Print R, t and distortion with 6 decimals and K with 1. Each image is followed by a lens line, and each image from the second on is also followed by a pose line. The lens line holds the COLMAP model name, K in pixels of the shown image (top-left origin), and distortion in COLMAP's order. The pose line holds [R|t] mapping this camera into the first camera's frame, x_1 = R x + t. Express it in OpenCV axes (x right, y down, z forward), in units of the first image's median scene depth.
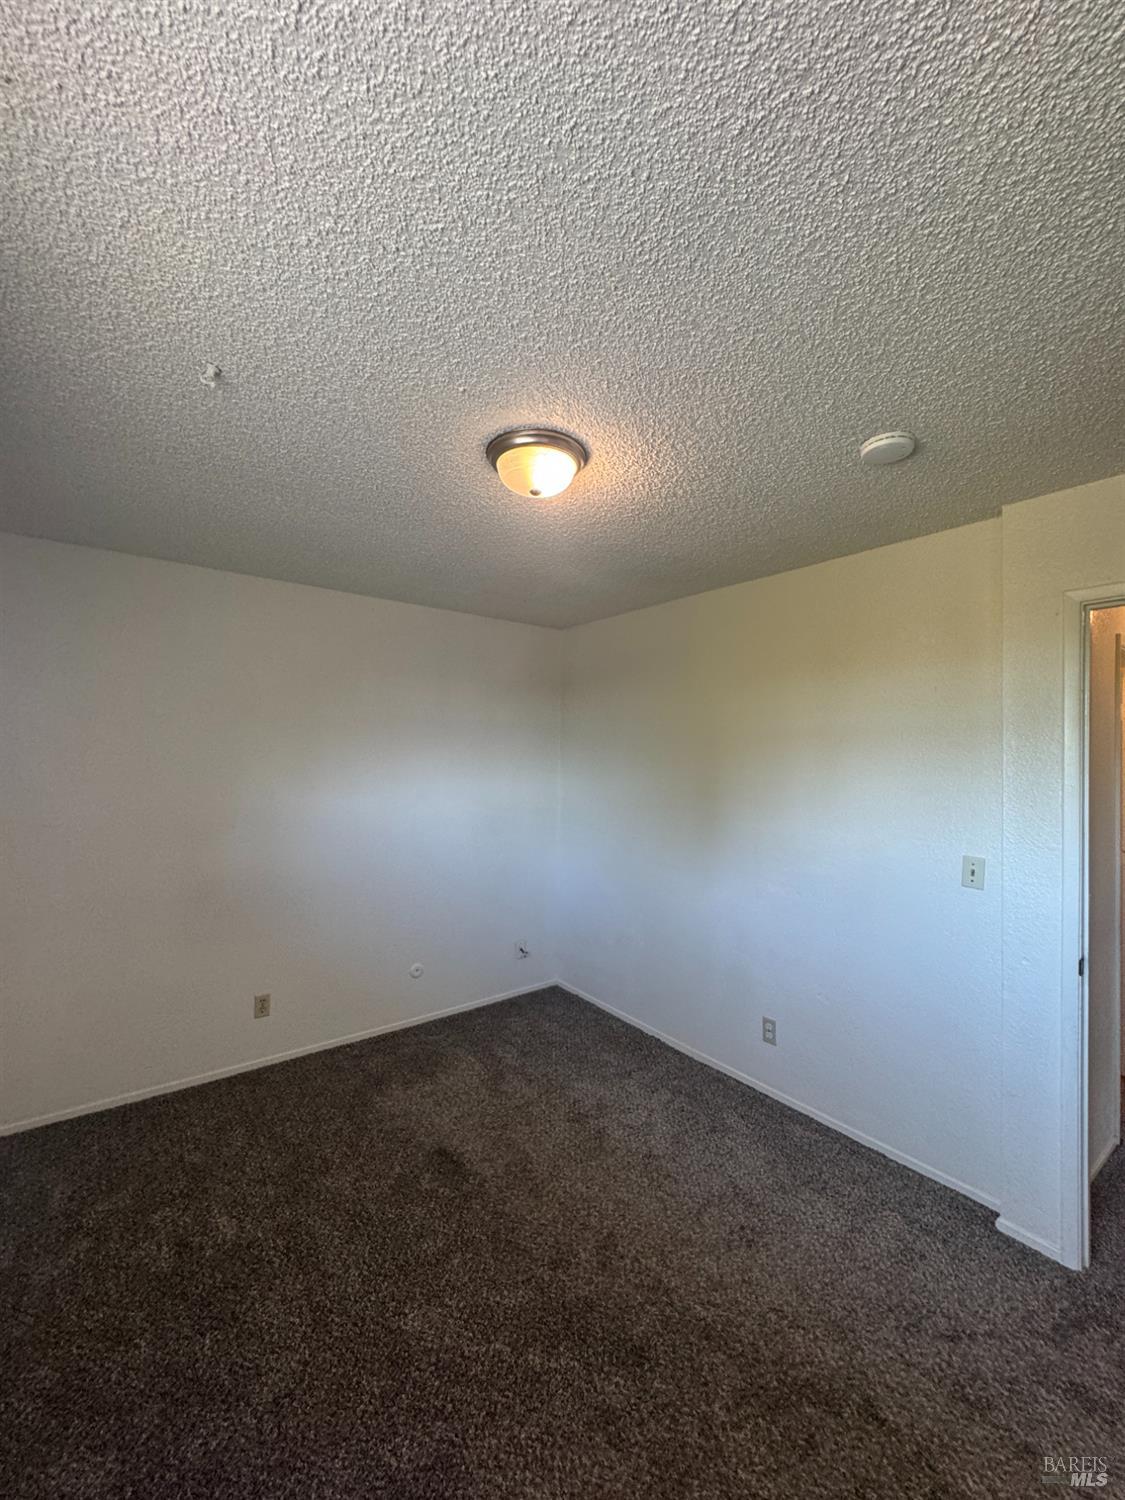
lens RADIAL K [[594.6, 0, 565.4], [0, 594.6, 751.5], [0, 0, 1]] dist [-0.003538, 0.000204]
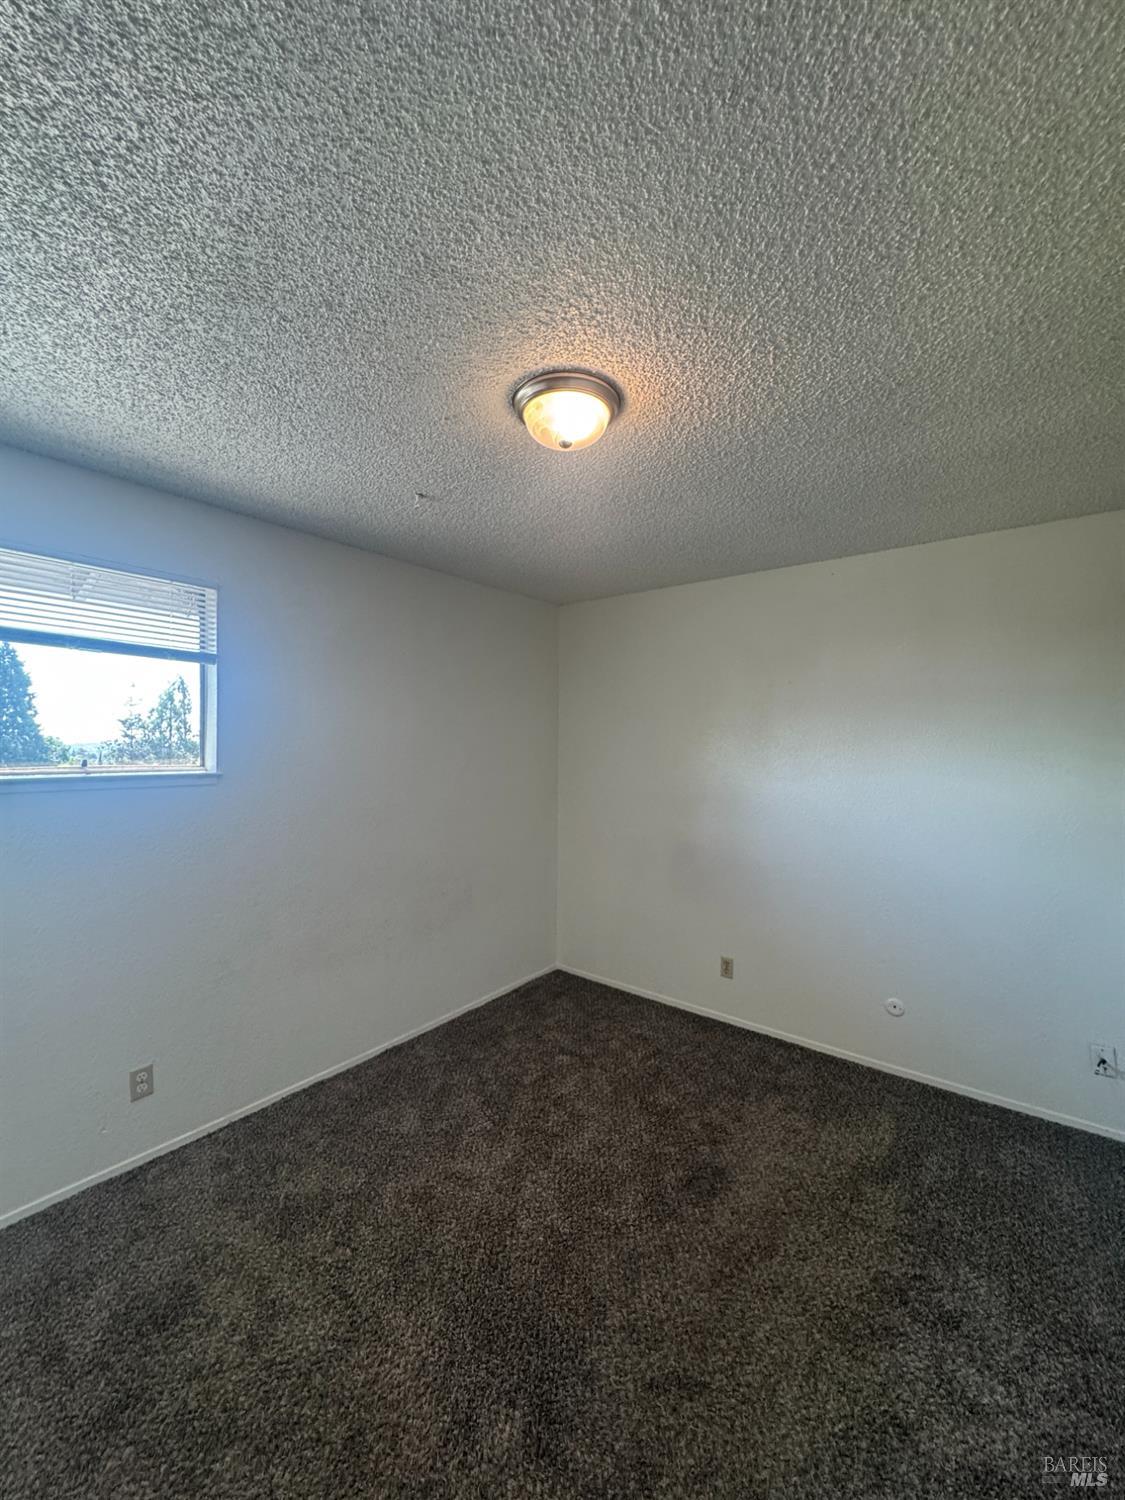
lens RADIAL K [[594.6, 0, 566.3], [0, 594.6, 748.6], [0, 0, 1]] dist [-0.003538, 0.000204]
pose [[0.250569, -0.004463, -0.968088, 0.510330], [0.009105, 0.999956, -0.002254, 0.019980], [0.968056, -0.008250, 0.250599, 0.454062]]
